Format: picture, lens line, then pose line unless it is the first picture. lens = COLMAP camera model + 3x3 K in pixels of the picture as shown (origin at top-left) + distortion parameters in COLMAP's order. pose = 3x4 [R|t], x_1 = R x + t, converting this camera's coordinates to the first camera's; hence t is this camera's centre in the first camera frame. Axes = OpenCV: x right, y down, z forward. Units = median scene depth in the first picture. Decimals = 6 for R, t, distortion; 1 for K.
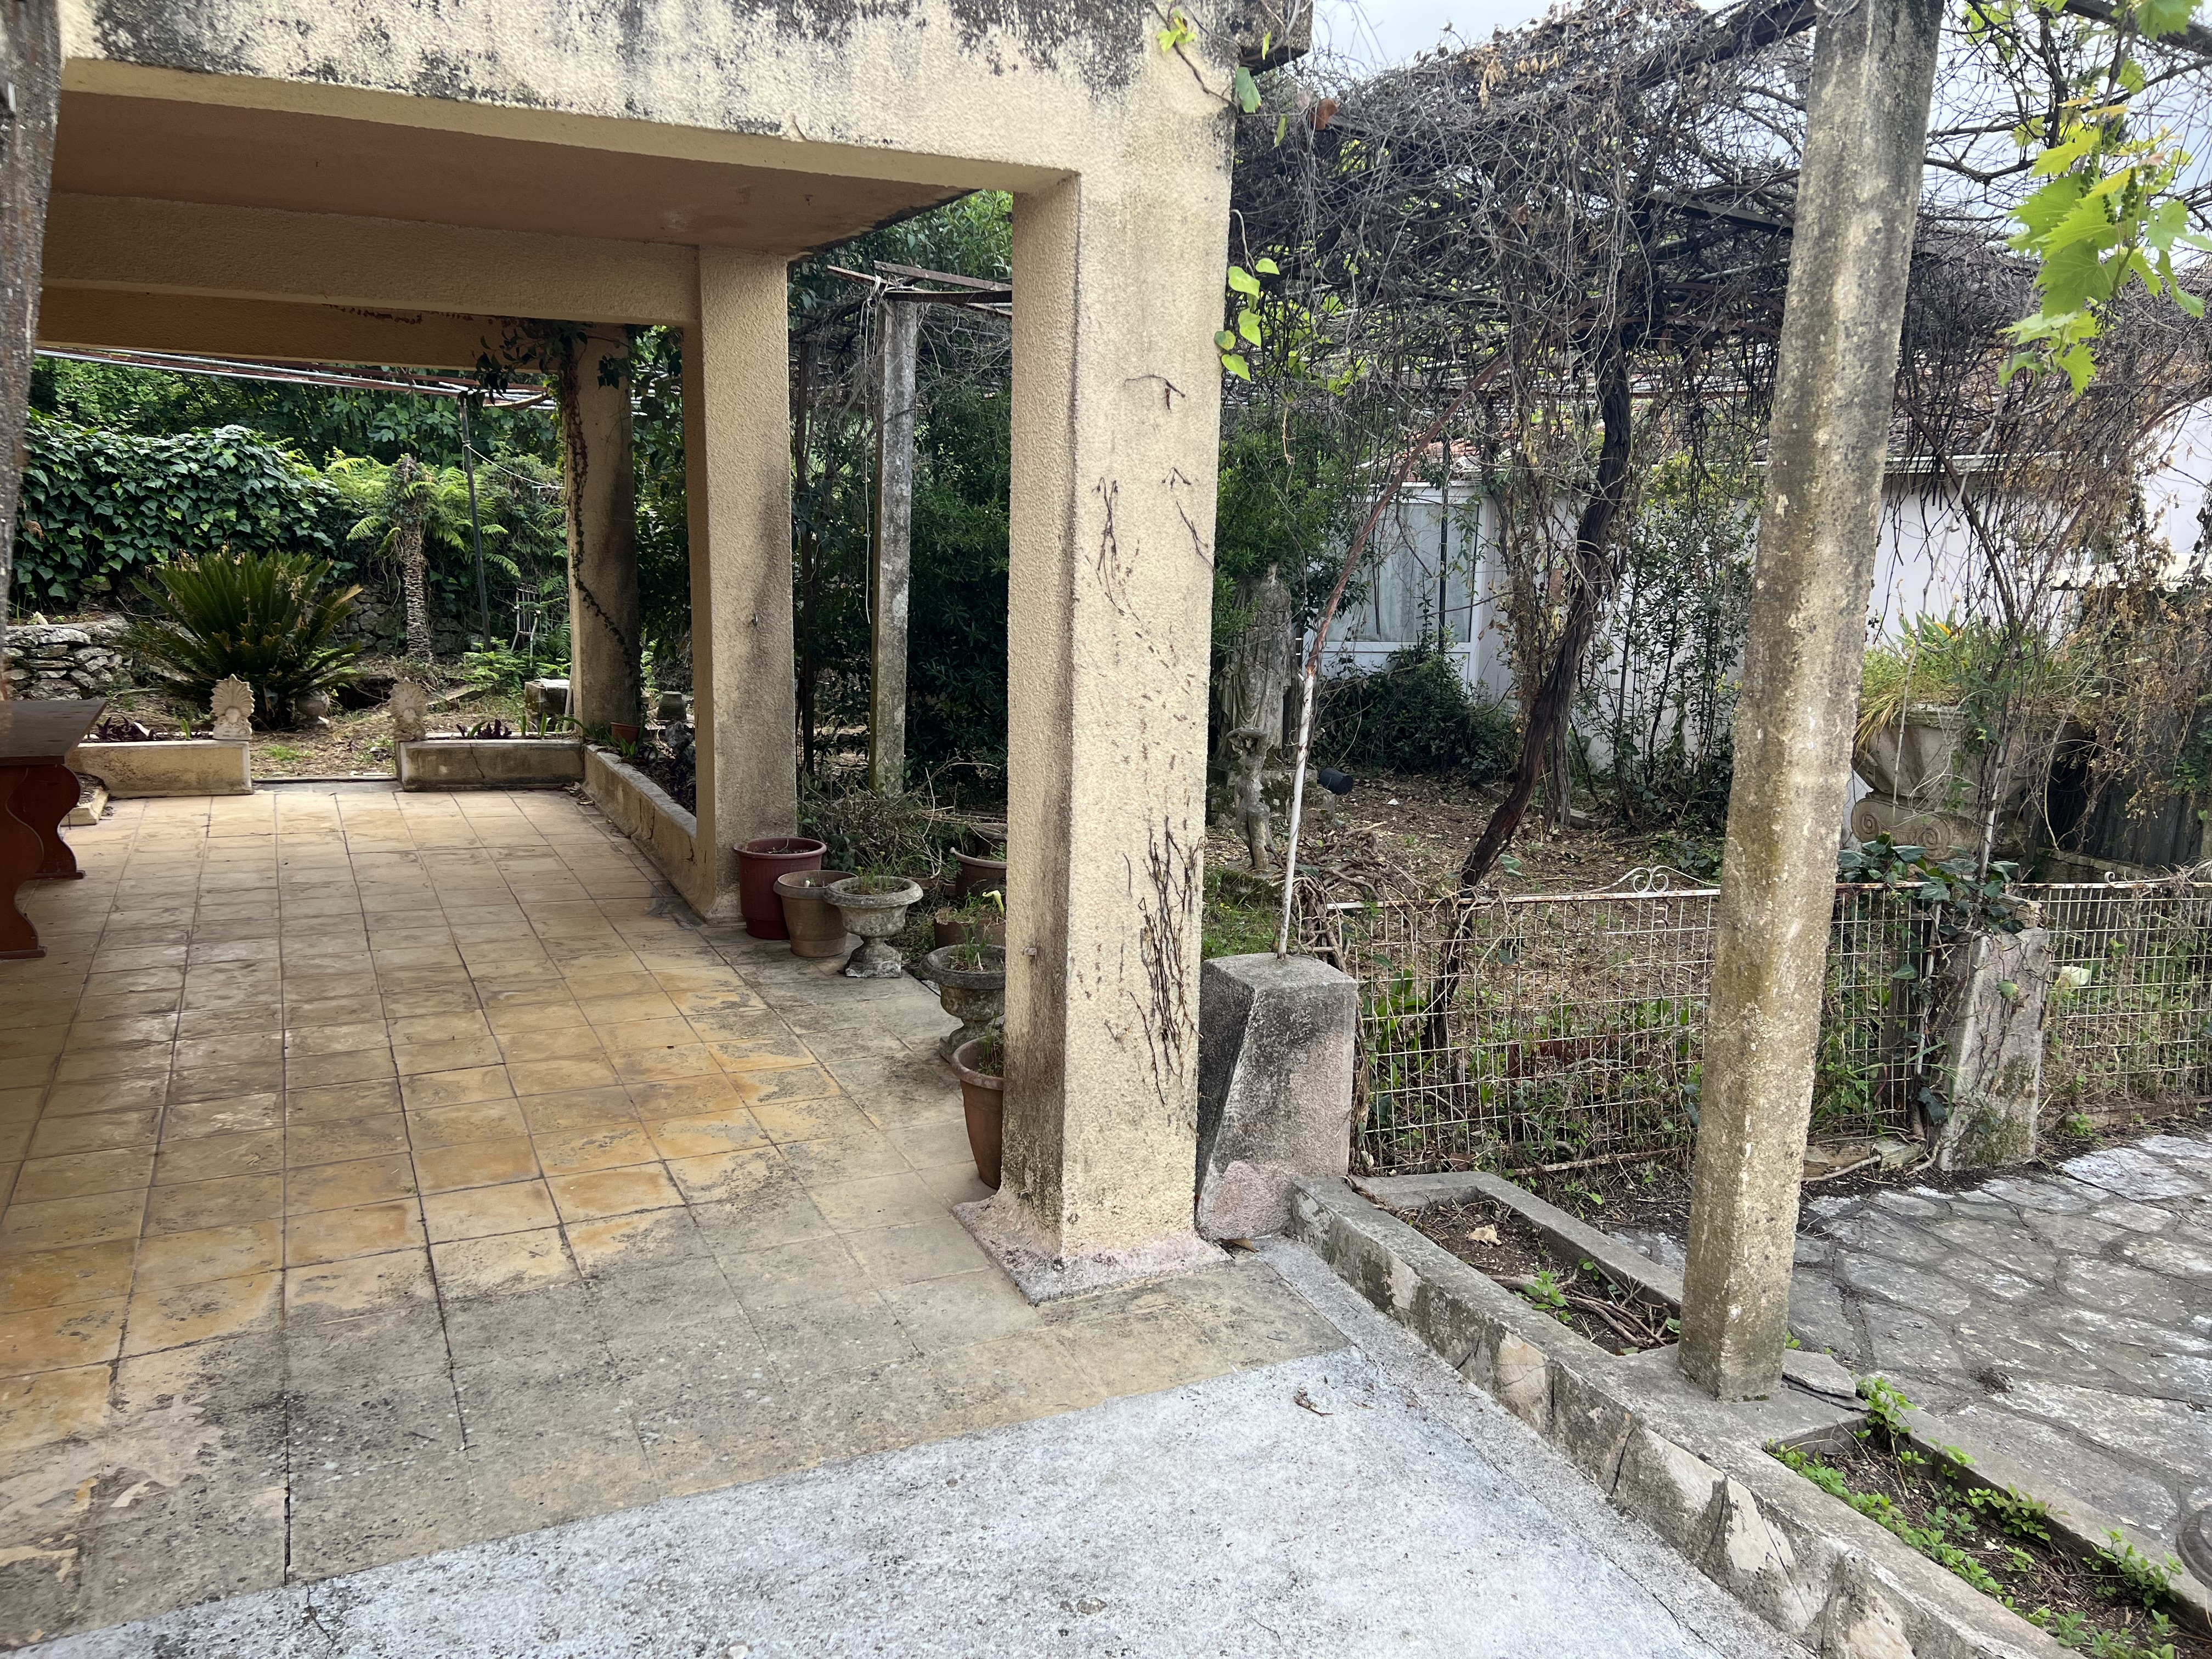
lens RADIAL K [[1663.4, 0, 1106.0], [0, 1663.4, 829.5], [0, 0, 1]] dist [0.081857, 0.003031]
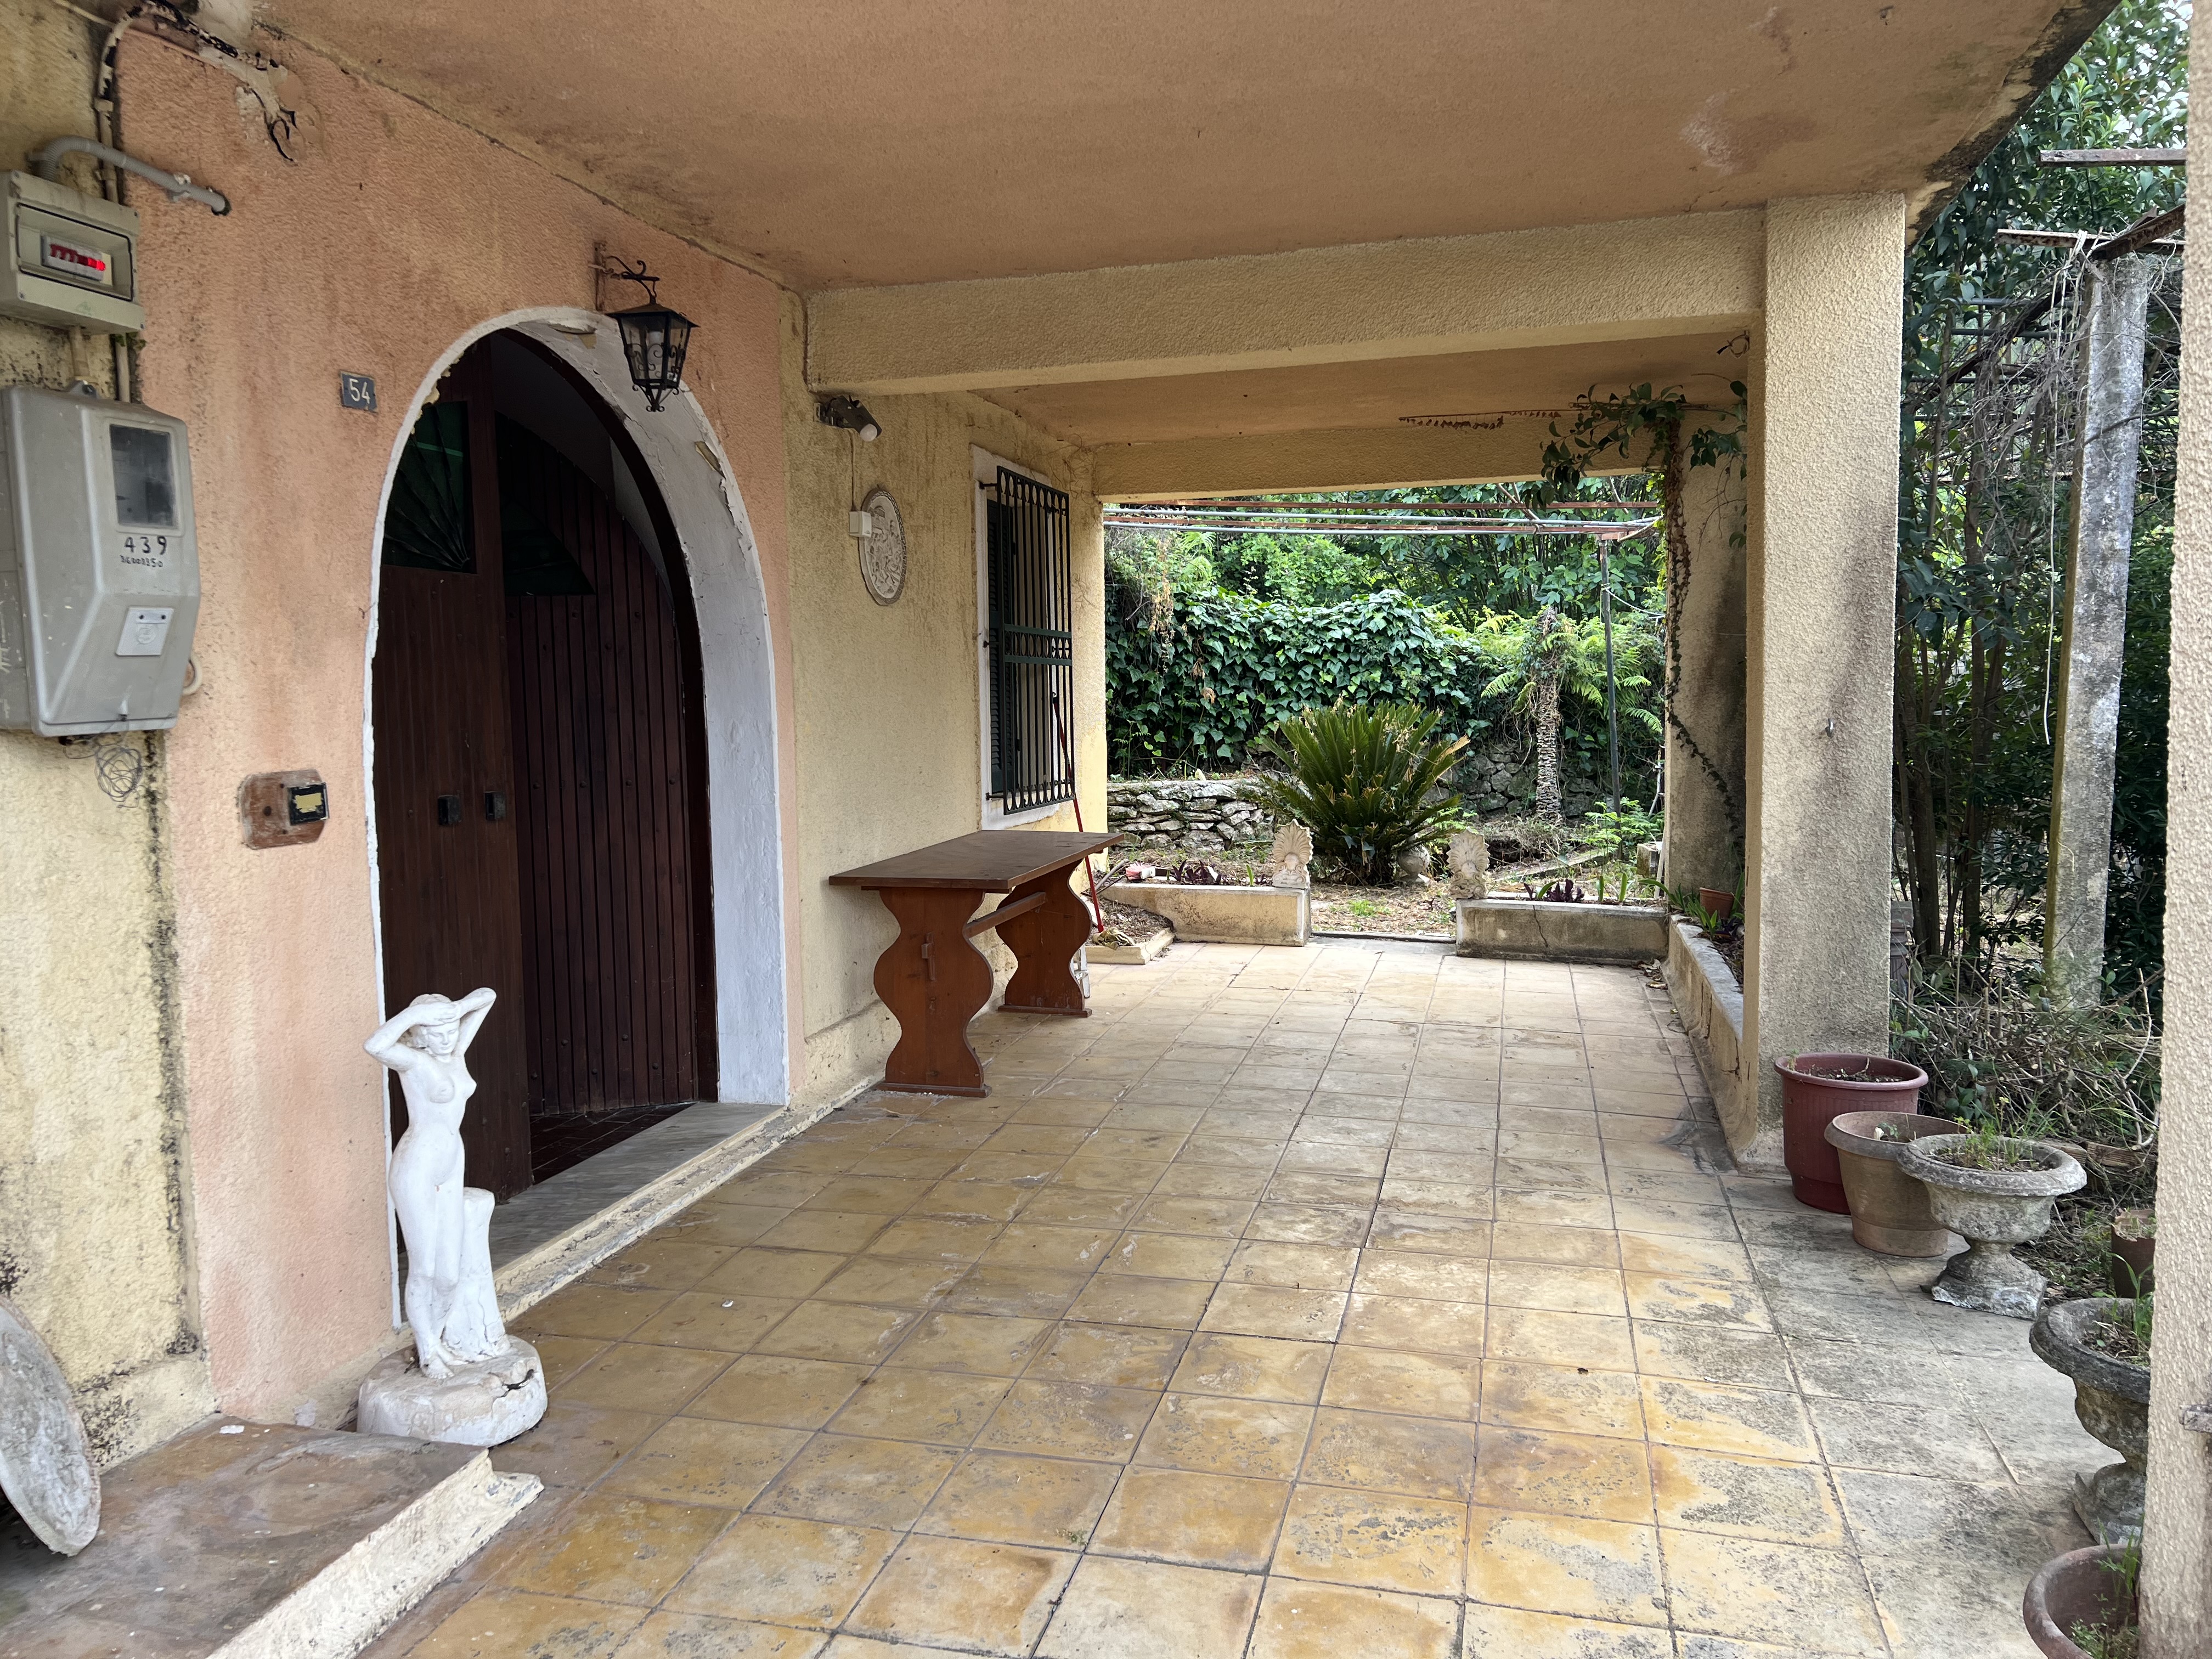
lens RADIAL K [[1623.3, 0, 1106.0], [0, 1623.3, 829.5], [0, 0, 1]] dist [0.078841, -0.111874]
pose [[0.754008, 0.017089, -0.656643, 0.003627], [-0.090752, 0.992785, -0.078372, -0.003886], [0.650566, 0.118685, 0.750119, 0.200870]]
